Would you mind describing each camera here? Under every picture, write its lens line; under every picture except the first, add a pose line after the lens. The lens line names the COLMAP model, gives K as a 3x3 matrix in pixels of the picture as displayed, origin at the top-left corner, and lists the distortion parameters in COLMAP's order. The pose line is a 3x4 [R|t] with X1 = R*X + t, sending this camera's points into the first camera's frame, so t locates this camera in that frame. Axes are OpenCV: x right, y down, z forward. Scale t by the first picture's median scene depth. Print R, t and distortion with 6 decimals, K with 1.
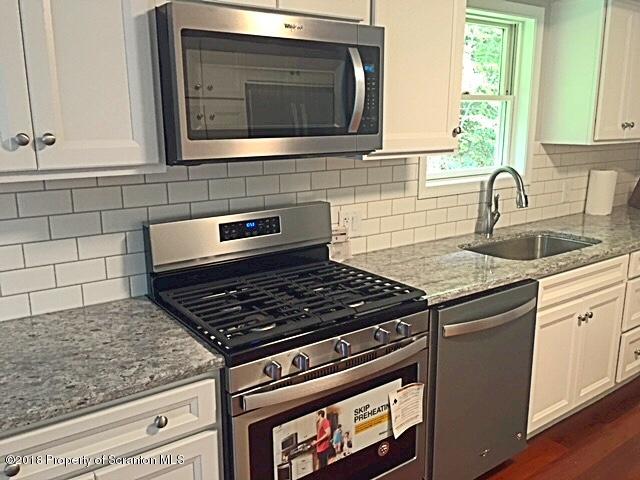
lens RADIAL K [[547.2, 0, 320.0], [0, 547.2, 240.0], [0, 0, 1]] dist [0.055747, -0.076938]
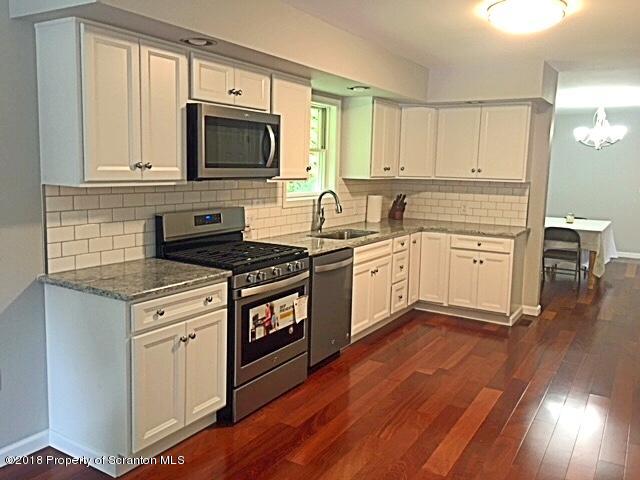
lens RADIAL K [[539.6, 0, 320.0], [0, 539.6, 240.0], [0, 0, 1]] dist [0.042814, -0.002575]
pose [[0.922581, -0.026031, 0.384925, -0.487710], [0.054473, 0.996515, -0.063168, 0.182498], [-0.381940, 0.079246, 0.920783, -0.767356]]
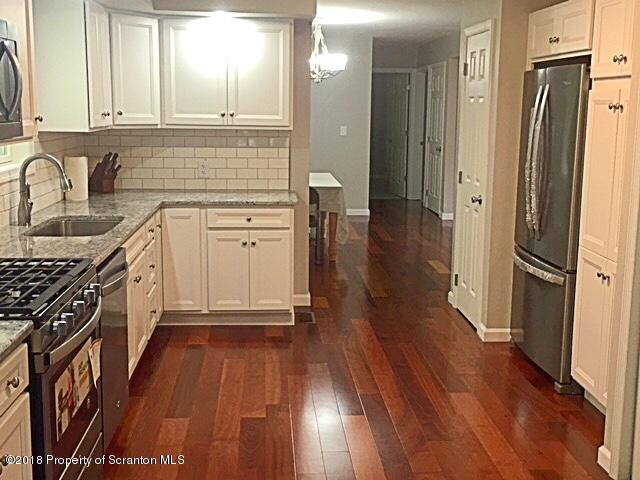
lens RADIAL K [[771.4, 0, 320.0], [0, 771.4, 240.0], [0, 0, 1]] dist [0.045487, 0.005591]
pose [[0.528825, -0.133415, 0.838179, -0.869930], [0.166991, 0.984620, 0.051366, 0.051181], [-0.832141, 0.112804, 0.542970, -0.268278]]
